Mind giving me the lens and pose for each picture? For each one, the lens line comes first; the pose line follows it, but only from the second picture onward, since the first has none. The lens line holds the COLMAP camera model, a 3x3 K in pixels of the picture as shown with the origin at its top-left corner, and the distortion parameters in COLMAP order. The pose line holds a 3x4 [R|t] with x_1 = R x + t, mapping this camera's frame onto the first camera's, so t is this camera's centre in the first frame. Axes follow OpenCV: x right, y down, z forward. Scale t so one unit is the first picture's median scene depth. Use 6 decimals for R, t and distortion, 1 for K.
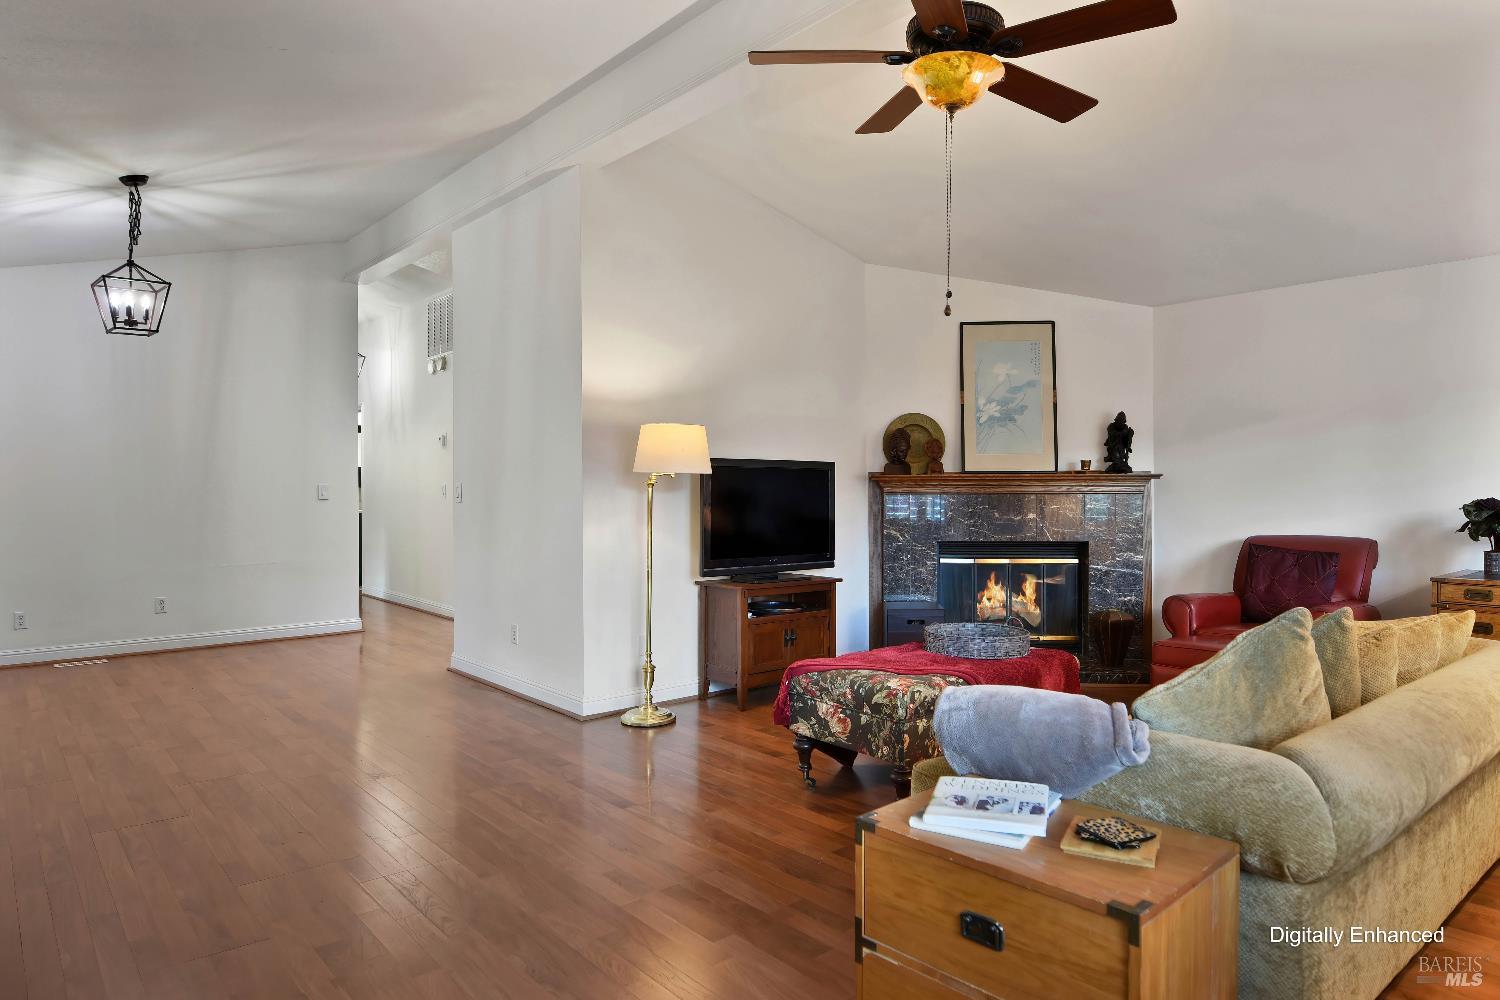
lens RADIAL K [[923.2, 0, 754.6], [0, 923.2, 489.2], [0, 0, 1]] dist [-0.022406, -0.001059]
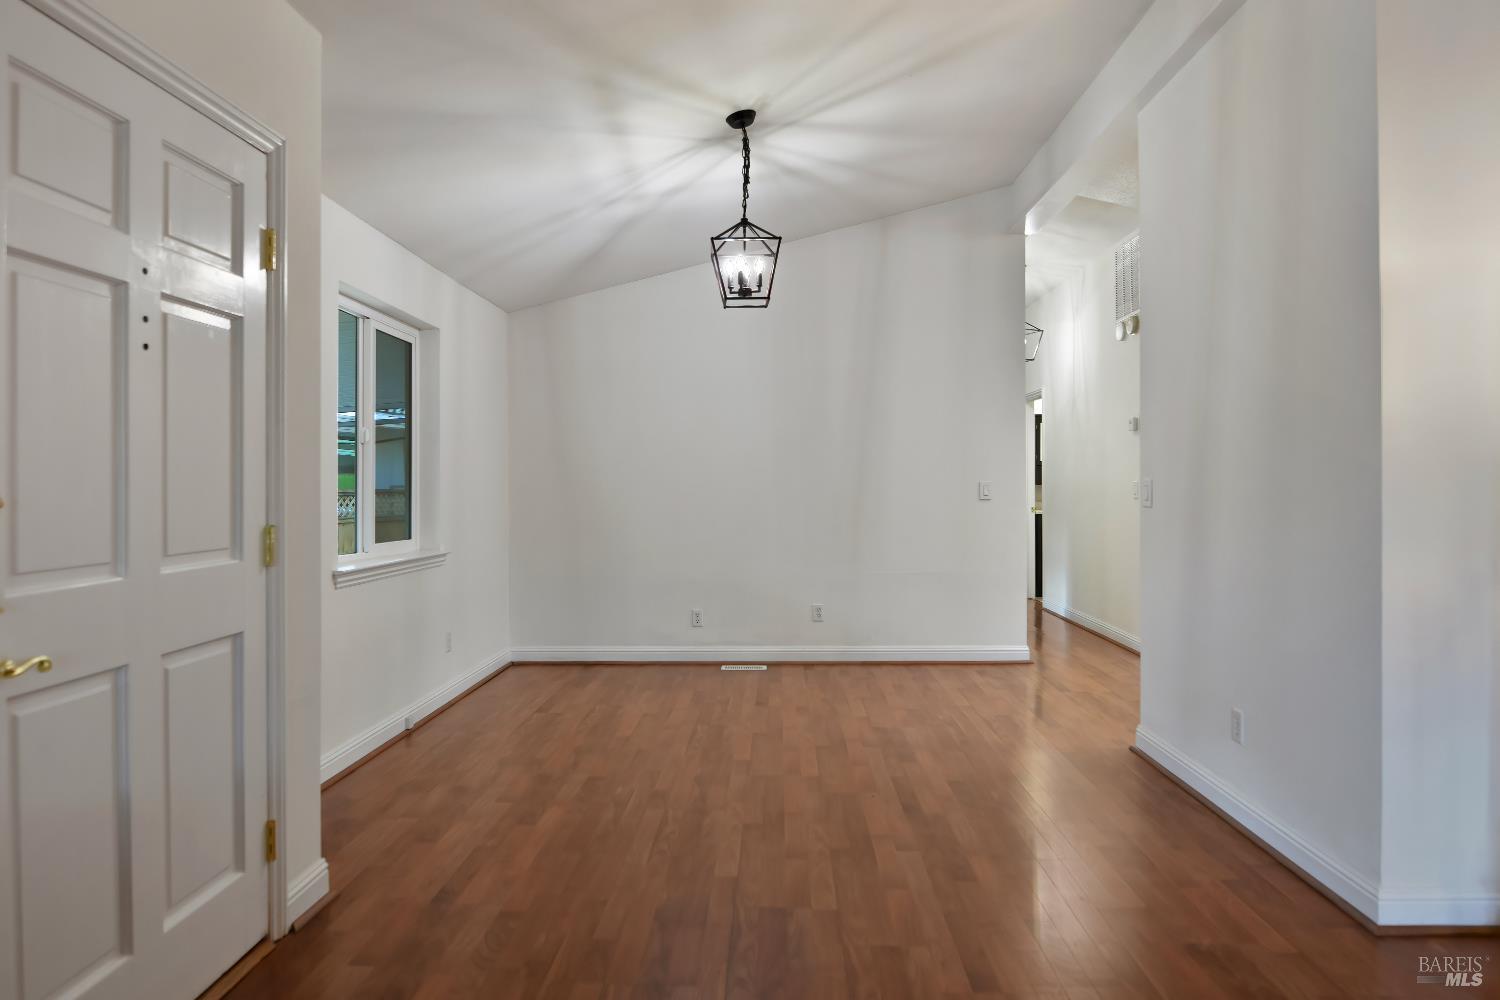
lens RADIAL K [[923.2, 0, 754.6], [0, 923.2, 489.2], [0, 0, 1]] dist [-0.022406, -0.001059]
pose [[0.742649, 0.002787, -0.669675, -0.080701], [-0.000398, 0.999993, 0.003720, -0.001505], [0.669680, -0.002497, 0.742645, 0.293946]]
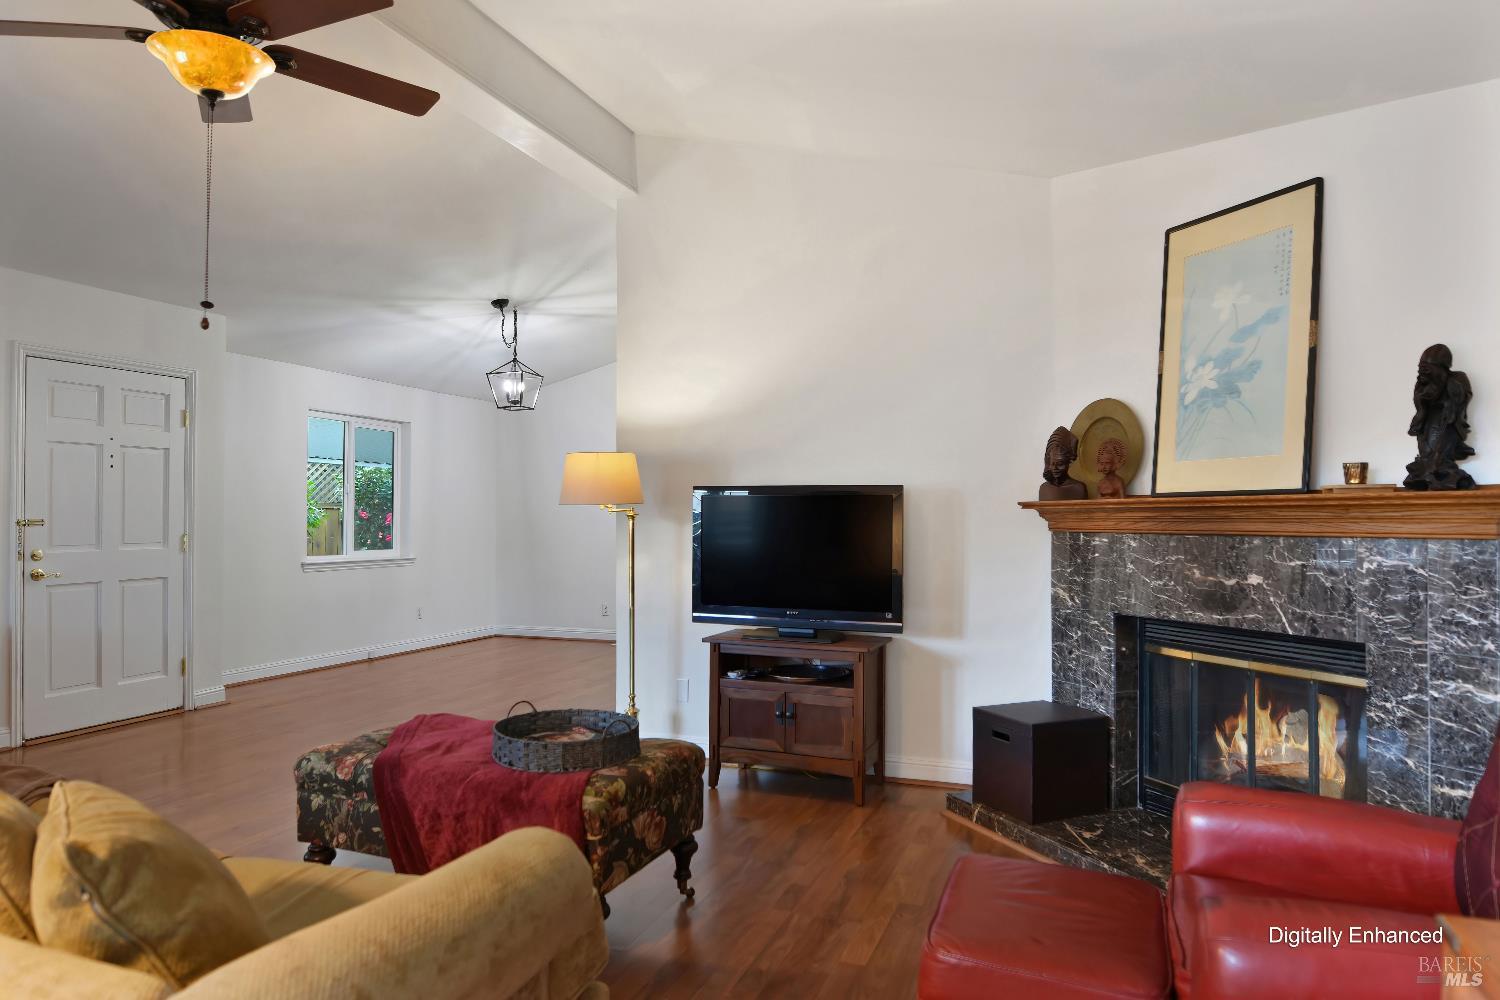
lens RADIAL K [[921.0, 0, 750.0], [0, 921.0, 500.0], [0, 0, 1]] dist [-0.027417, -0.000835]
pose [[0.472898, -0.012910, -0.881022, 0.603950], [-0.002355, 0.999871, -0.015916, -0.005695], [0.881114, 0.009602, 0.472807, 0.517517]]
